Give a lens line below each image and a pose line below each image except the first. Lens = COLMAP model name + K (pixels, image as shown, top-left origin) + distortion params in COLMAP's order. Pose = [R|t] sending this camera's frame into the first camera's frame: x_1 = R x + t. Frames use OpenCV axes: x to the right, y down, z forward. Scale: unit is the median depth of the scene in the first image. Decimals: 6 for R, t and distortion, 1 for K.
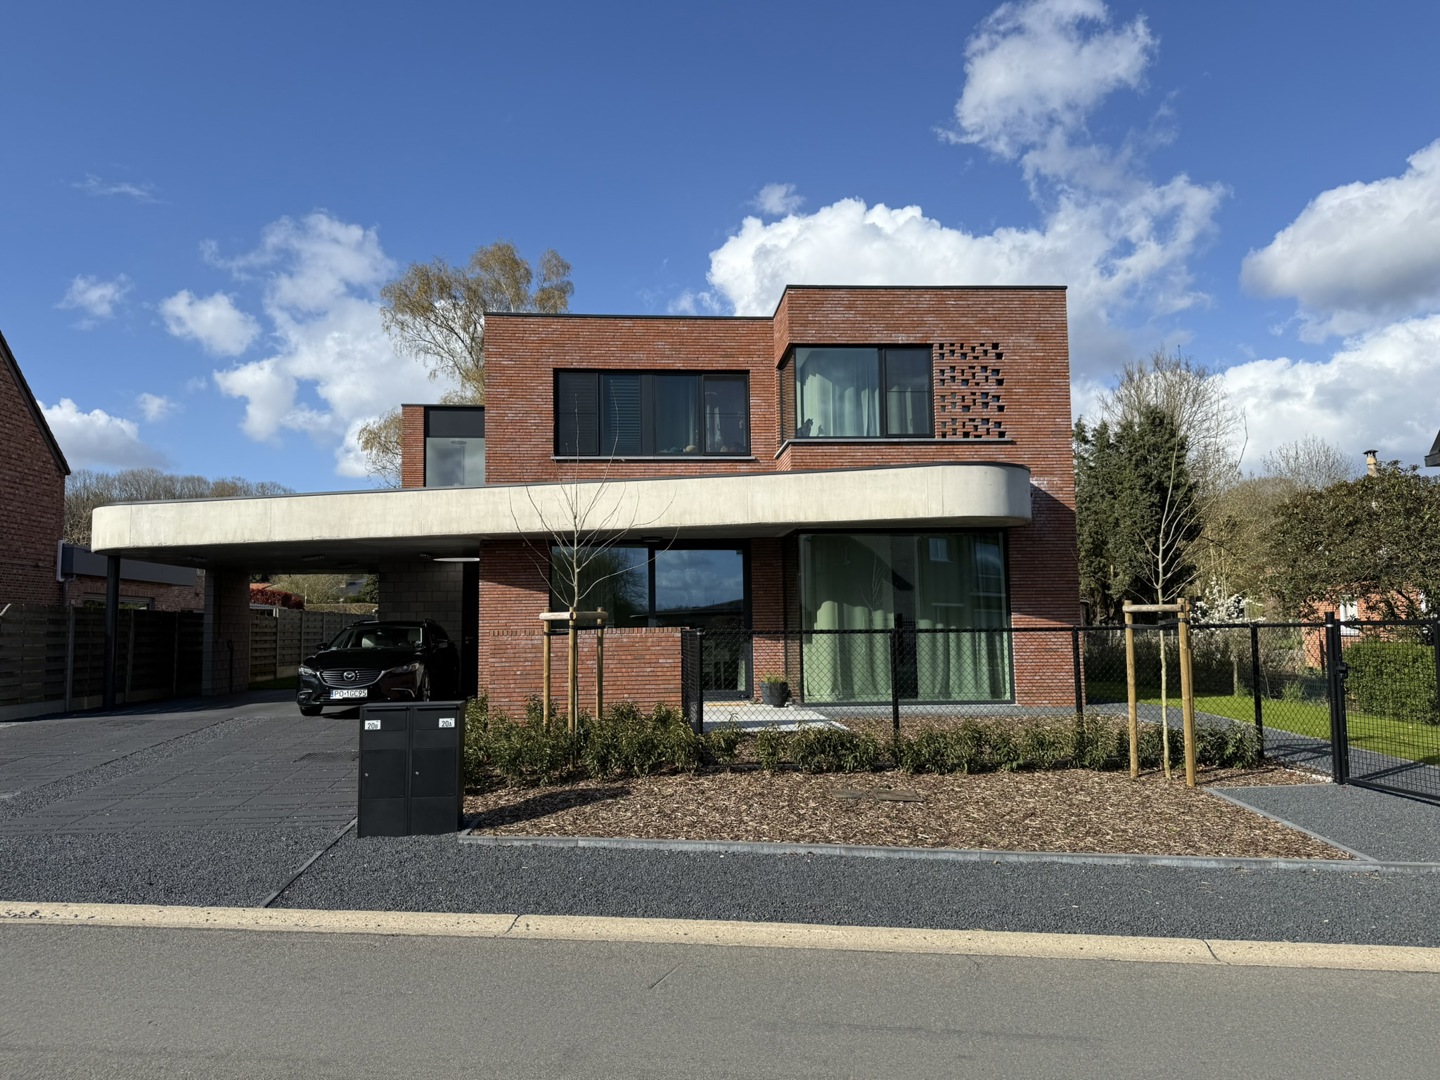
lens RADIAL K [[1032.2, 0, 640.5], [0, 1032.2, 546.2], [0, 0, 1]] dist [0.104118, -0.081167]
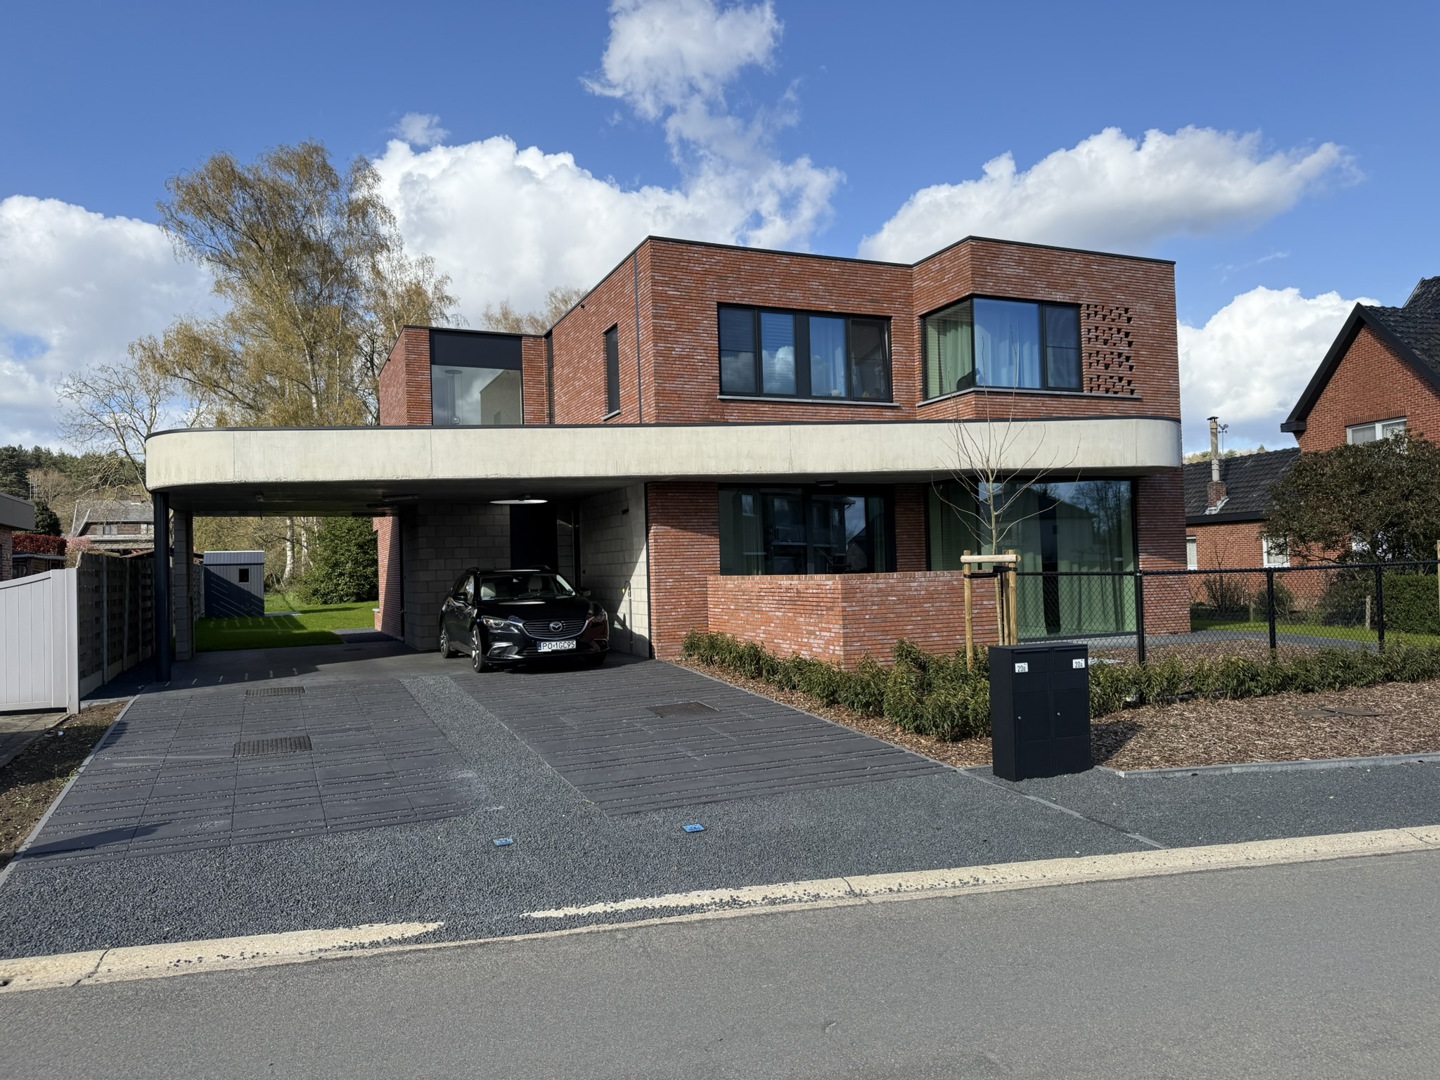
lens RADIAL K [[1062.3, 0, 614.4], [0, 1062.3, 533.3], [0, 0, 1]] dist [0.211841, -0.393720]
pose [[0.940534, 0.001537, 0.339697, -0.501771], [-0.013311, 0.999389, 0.032333, 0.009965], [-0.339440, -0.034932, 0.939979, 0.094417]]
